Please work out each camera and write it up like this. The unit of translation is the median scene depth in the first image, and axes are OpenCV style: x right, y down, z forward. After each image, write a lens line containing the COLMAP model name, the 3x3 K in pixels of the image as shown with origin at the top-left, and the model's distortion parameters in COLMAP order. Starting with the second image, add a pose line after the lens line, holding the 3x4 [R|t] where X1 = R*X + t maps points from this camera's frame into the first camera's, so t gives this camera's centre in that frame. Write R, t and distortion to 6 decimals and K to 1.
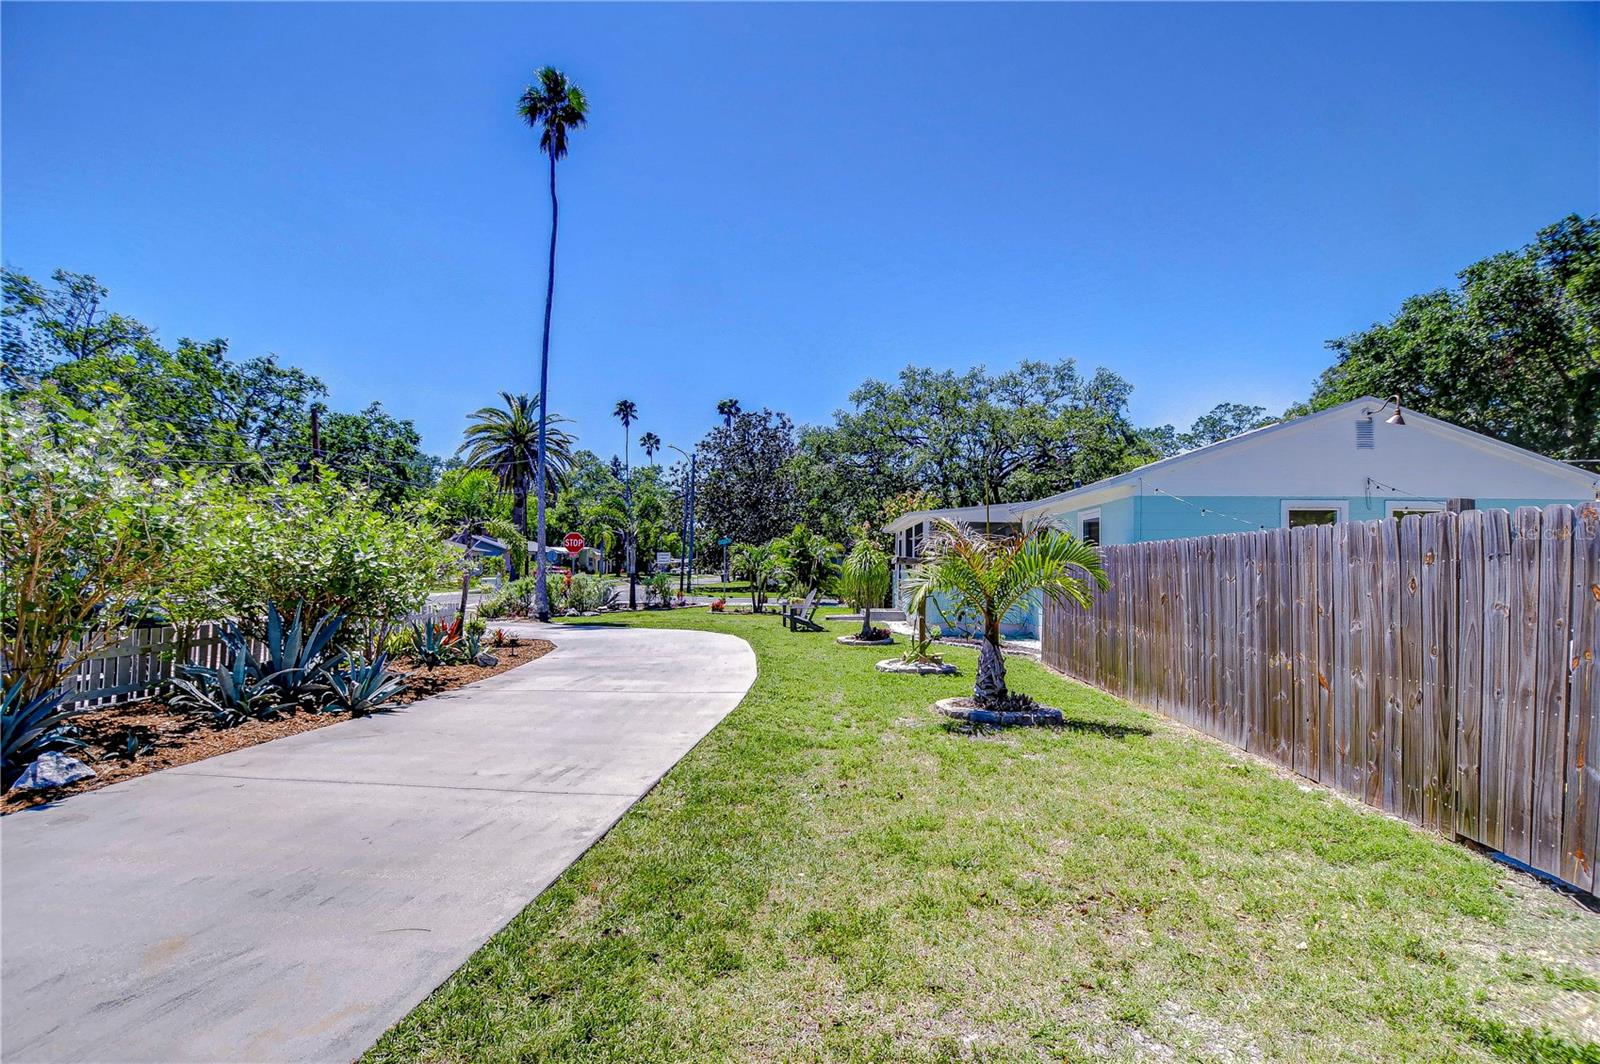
lens RADIAL K [[700.6, 0, 798.9], [0, 700.6, 556.3], [0, 0, 1]] dist [0.016626, -0.011981]
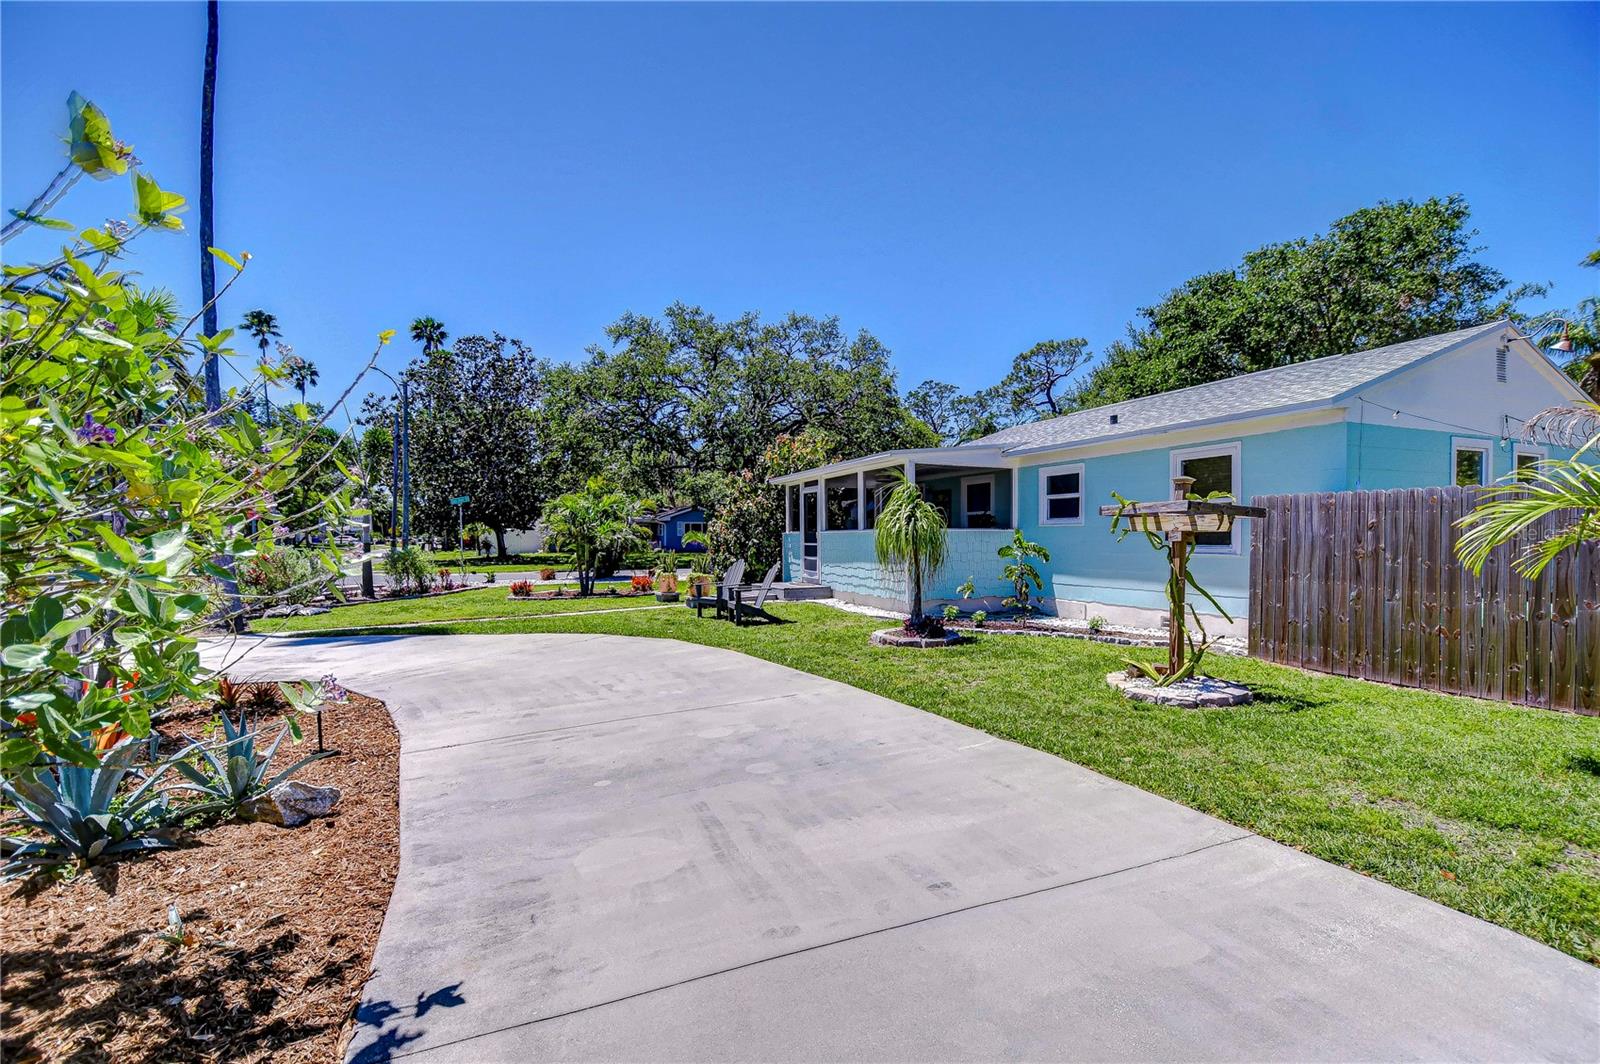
lens RADIAL K [[700.6, 0, 798.9], [0, 700.6, 556.3], [0, 0, 1]] dist [0.016626, -0.011981]
pose [[0.908999, -0.026582, 0.415950, -0.075847], [0.006302, 0.998727, 0.050052, 0.002867], [-0.416751, -0.042875, 0.908009, 0.123980]]
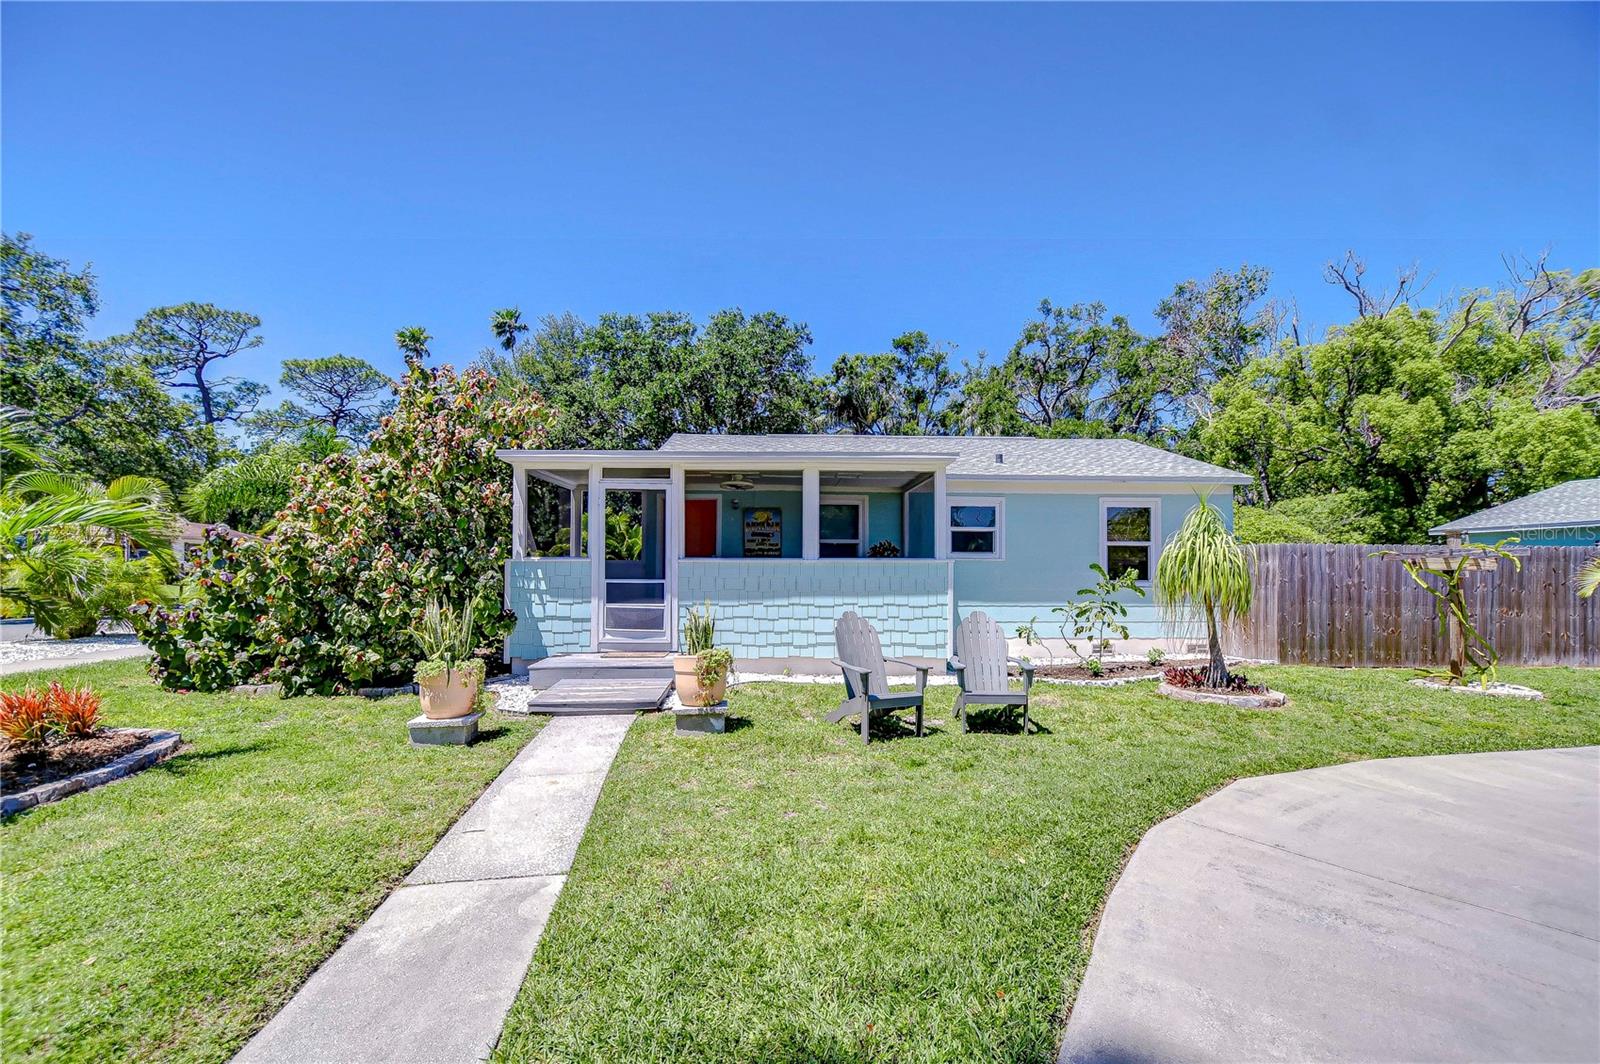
lens RADIAL K [[700.6, 0, 798.9], [0, 700.6, 556.3], [0, 0, 1]] dist [0.016626, -0.011981]
pose [[-0.067476, 0.009038, 0.997680, -0.116478], [-0.025659, 0.999612, -0.010791, 0.007599], [-0.997391, -0.026328, -0.067218, 0.375010]]
